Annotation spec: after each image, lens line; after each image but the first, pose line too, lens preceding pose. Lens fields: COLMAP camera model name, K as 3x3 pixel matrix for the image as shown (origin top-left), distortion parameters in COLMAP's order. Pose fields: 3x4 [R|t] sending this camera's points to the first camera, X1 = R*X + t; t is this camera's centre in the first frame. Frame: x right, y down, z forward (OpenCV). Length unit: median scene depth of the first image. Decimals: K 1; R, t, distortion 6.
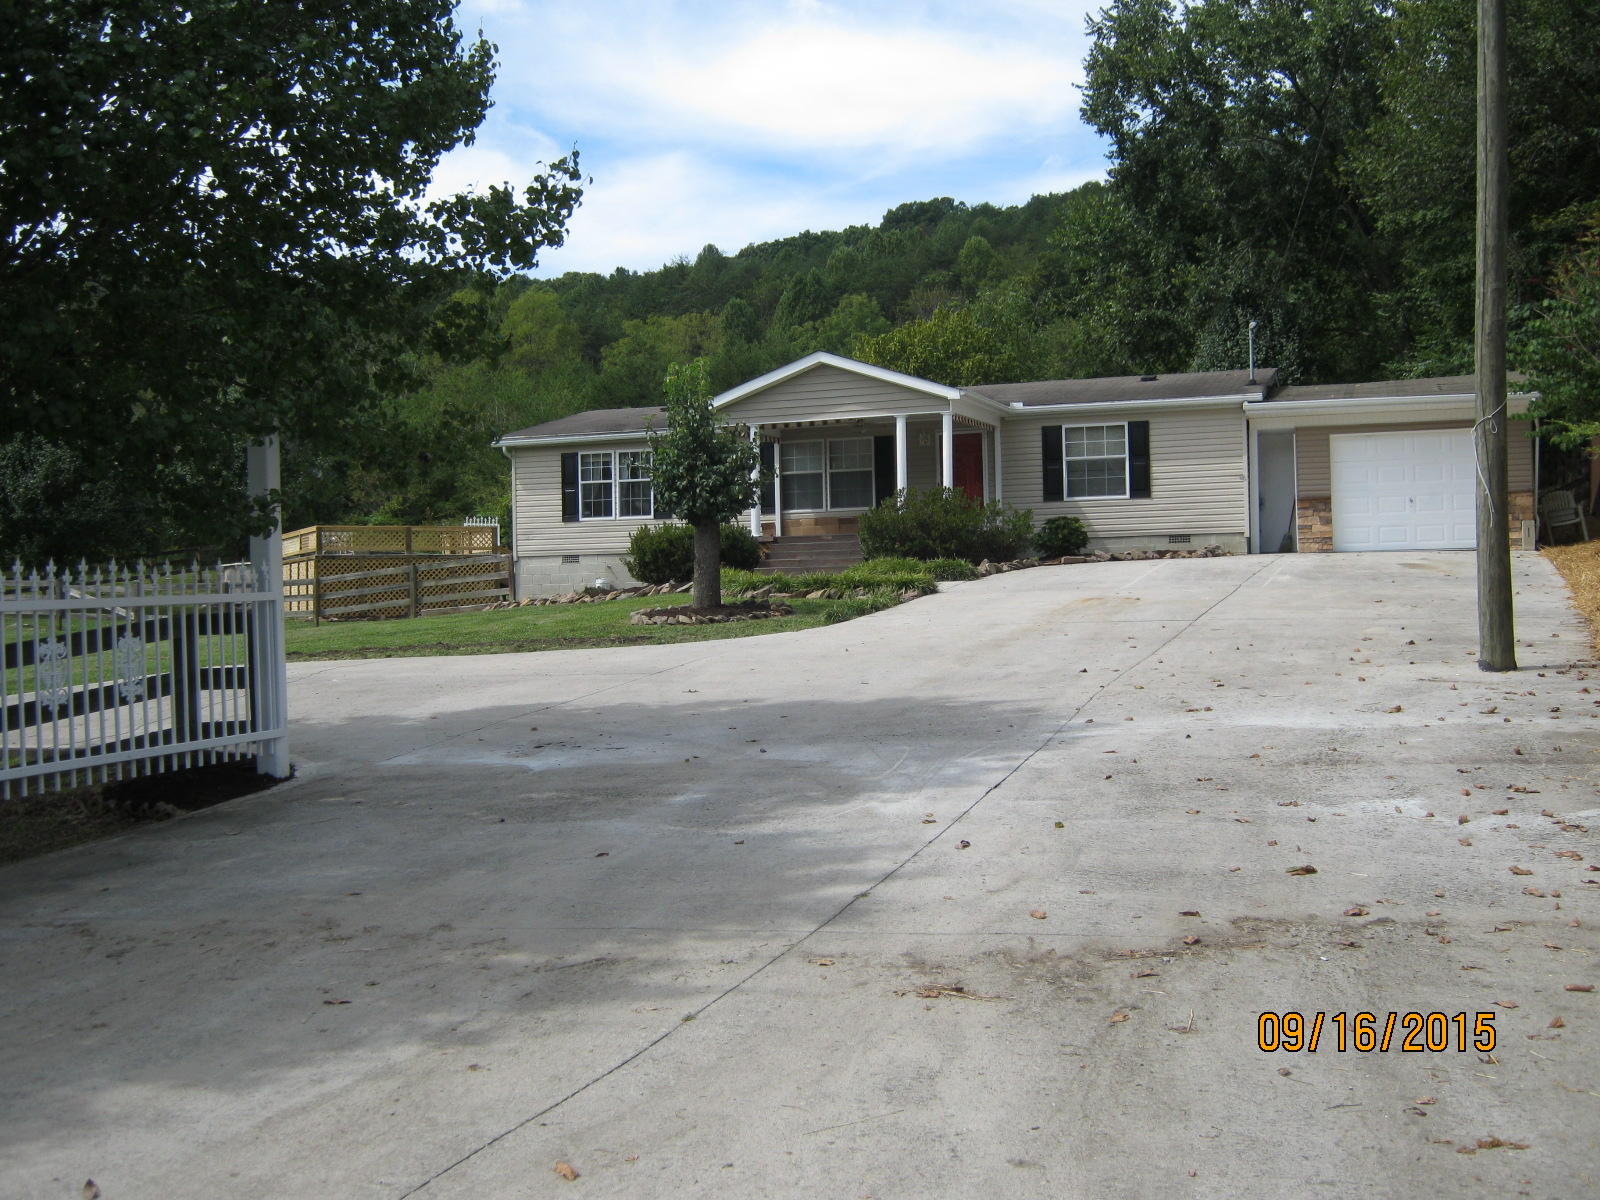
lens RADIAL K [[1769.5, 0, 790.4], [0, 1769.5, 592.3], [0, 0, 1]] dist [-0.116250, 0.087078]
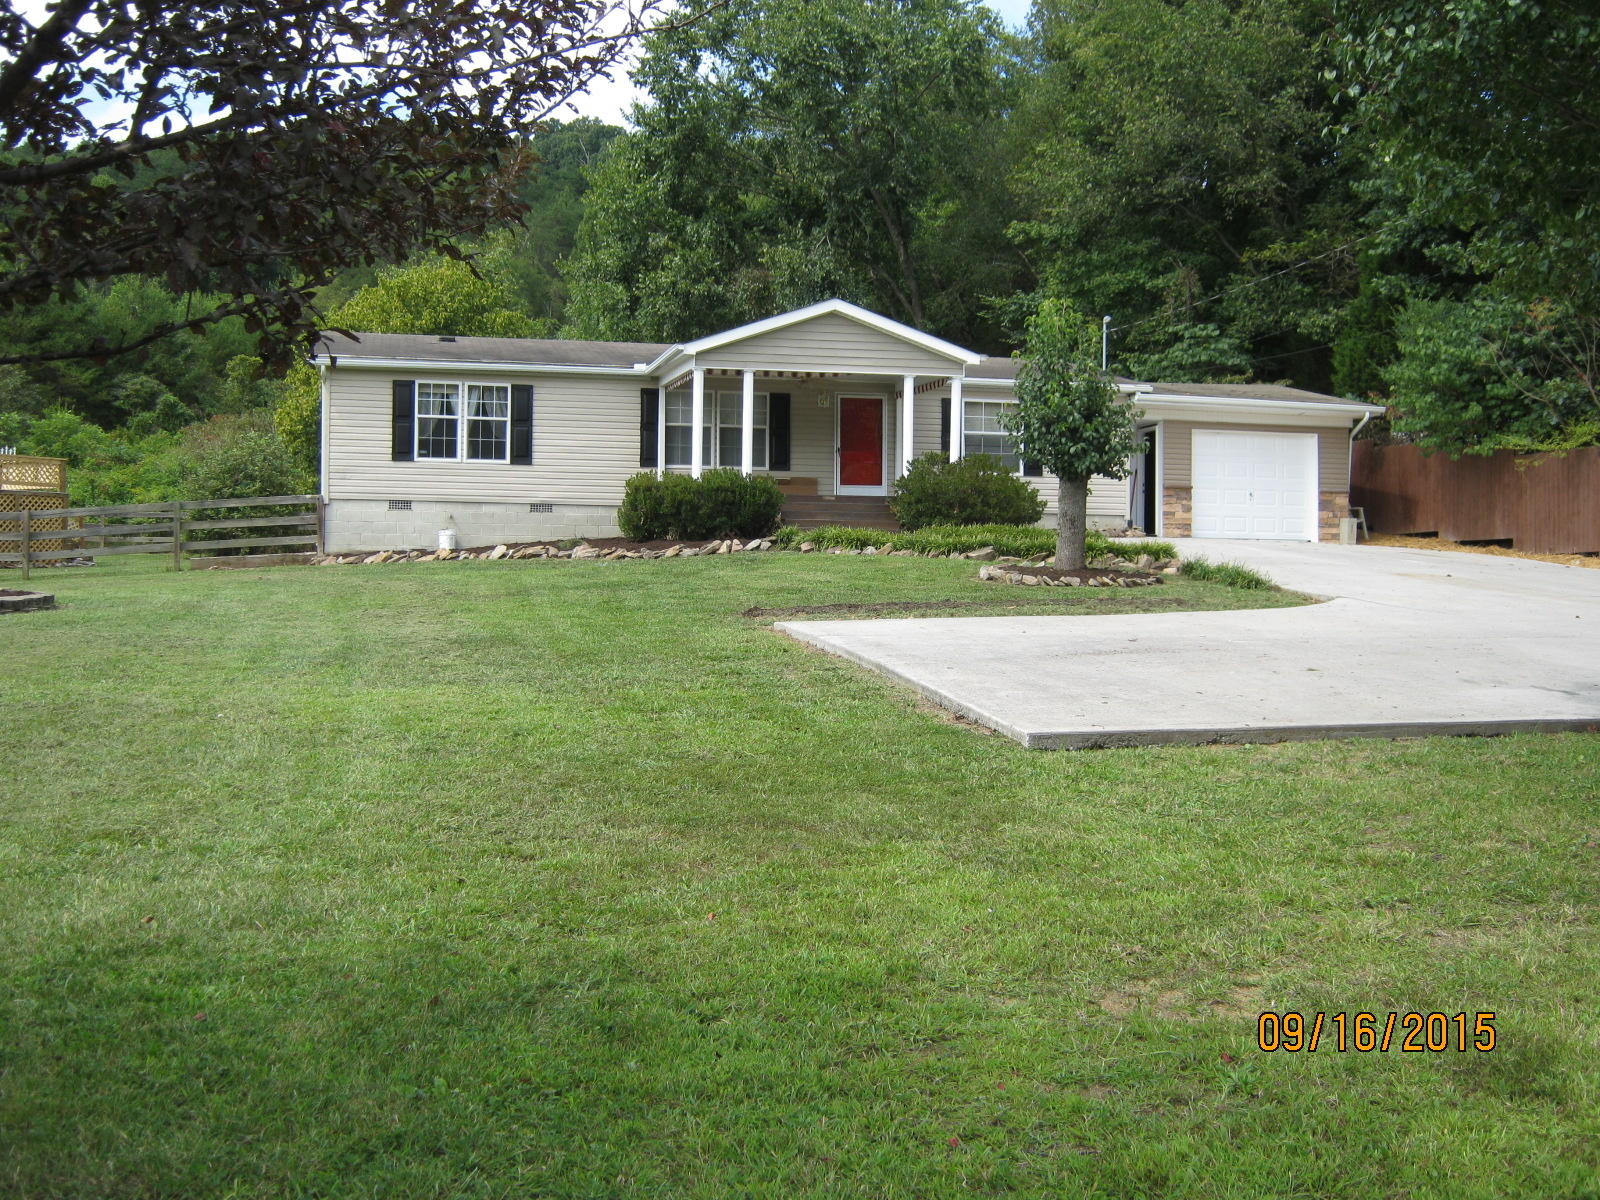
lens RADIAL K [[1769.5, 0, 790.4], [0, 1769.5, 592.3], [0, 0, 1]] dist [-0.116250, 0.087078]
pose [[0.844490, 0.028193, 0.534829, -0.459817], [-0.034584, 0.999400, 0.001925, 0.016438], [-0.534454, -0.020122, 0.844958, 0.204621]]
